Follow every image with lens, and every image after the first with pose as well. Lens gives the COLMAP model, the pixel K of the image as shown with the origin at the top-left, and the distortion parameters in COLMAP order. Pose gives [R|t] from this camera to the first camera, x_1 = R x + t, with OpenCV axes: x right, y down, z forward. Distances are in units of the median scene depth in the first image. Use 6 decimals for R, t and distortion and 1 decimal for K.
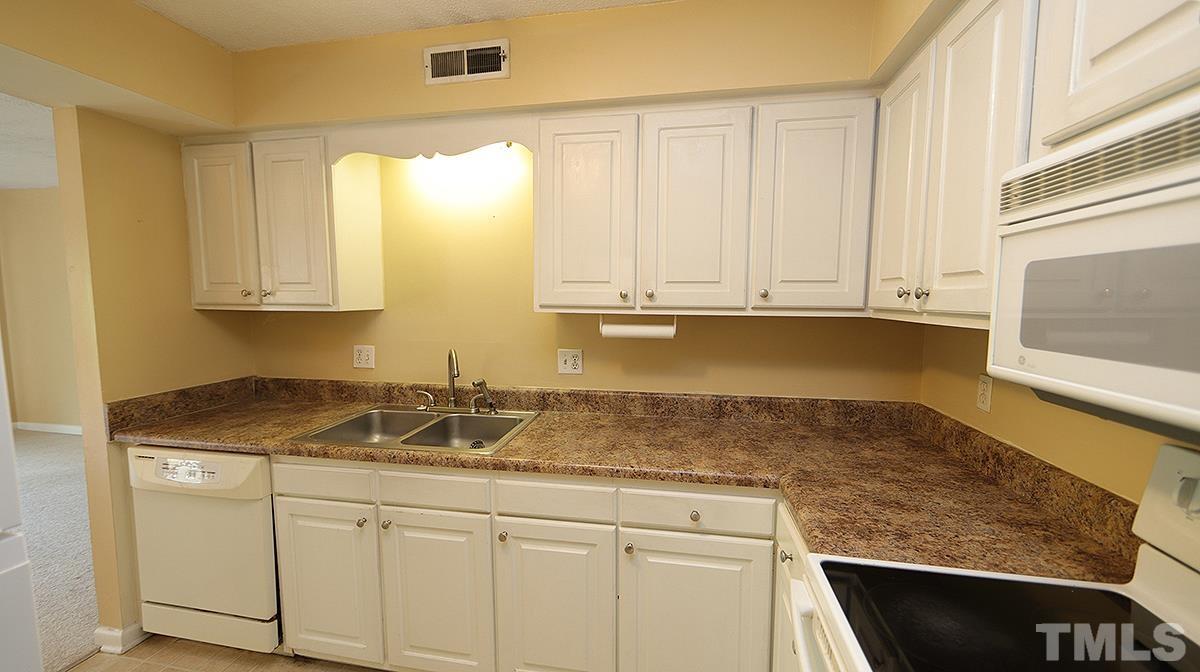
lens RADIAL K [[467.4, 0, 601.8], [0, 467.4, 336.3], [0, 0, 1]] dist [-0.000802, 0.000579]
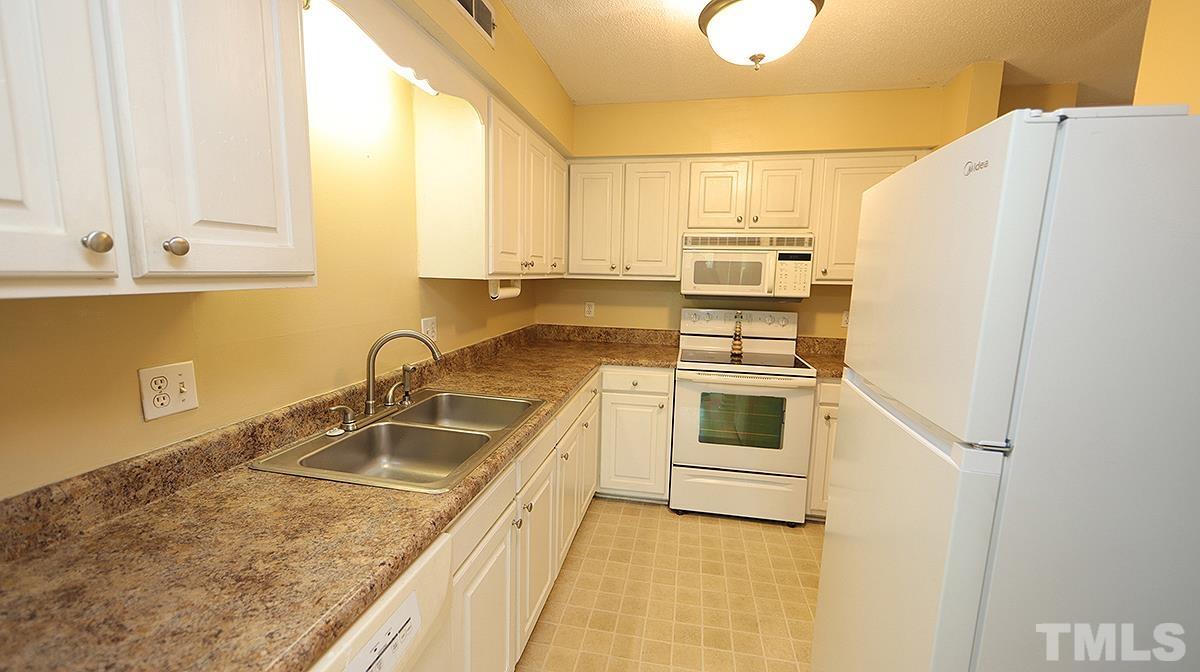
lens RADIAL K [[467.4, 0, 600.6], [0, 467.4, 337.9], [0, 0, 1]] dist [-0.000802, 0.000579]
pose [[0.011416, -0.146507, 0.989144, -1.203377], [0.059483, 0.987556, 0.145585, -0.060134], [-0.998164, 0.057175, 0.019989, 0.724871]]
